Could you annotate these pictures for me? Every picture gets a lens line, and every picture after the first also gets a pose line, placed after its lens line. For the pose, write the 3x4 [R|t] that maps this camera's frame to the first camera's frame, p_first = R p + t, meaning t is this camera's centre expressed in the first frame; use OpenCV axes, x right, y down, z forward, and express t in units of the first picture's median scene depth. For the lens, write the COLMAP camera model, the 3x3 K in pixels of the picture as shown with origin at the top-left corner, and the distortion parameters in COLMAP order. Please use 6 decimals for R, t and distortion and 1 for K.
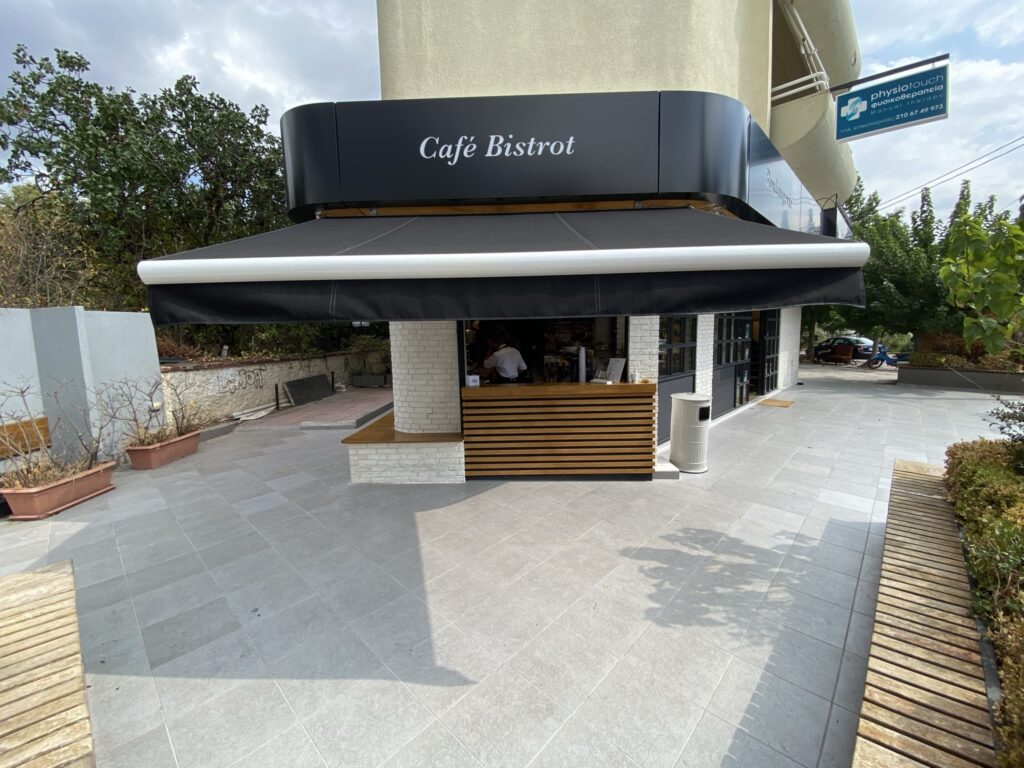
lens RADIAL K [[414.1, 0, 515.0], [0, 414.1, 383.3], [0, 0, 1]] dist [-0.003325, -0.011030]
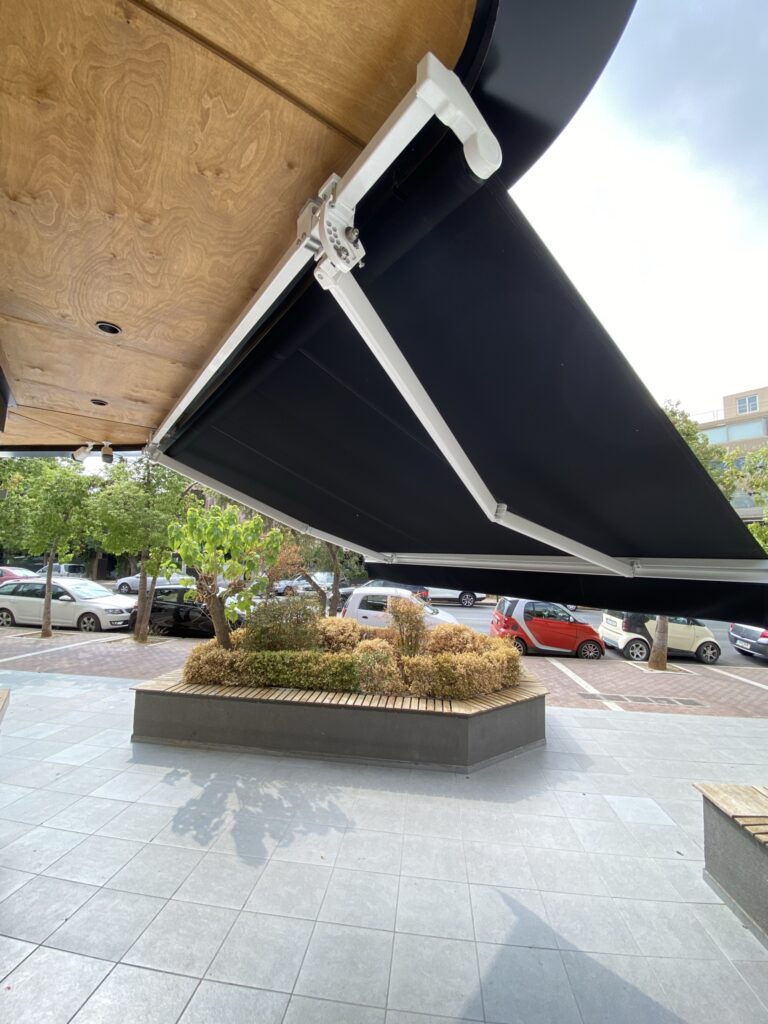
lens RADIAL K [[414.1, 0, 385.8], [0, 414.1, 510.3], [0, 0, 1]] dist [-0.003325, -0.011030]
pose [[-0.598912, 0.091504, 0.795570, -0.732826], [0.082609, 0.995210, -0.052277, -0.284137], [-0.796543, 0.034412, -0.603602, 1.476618]]
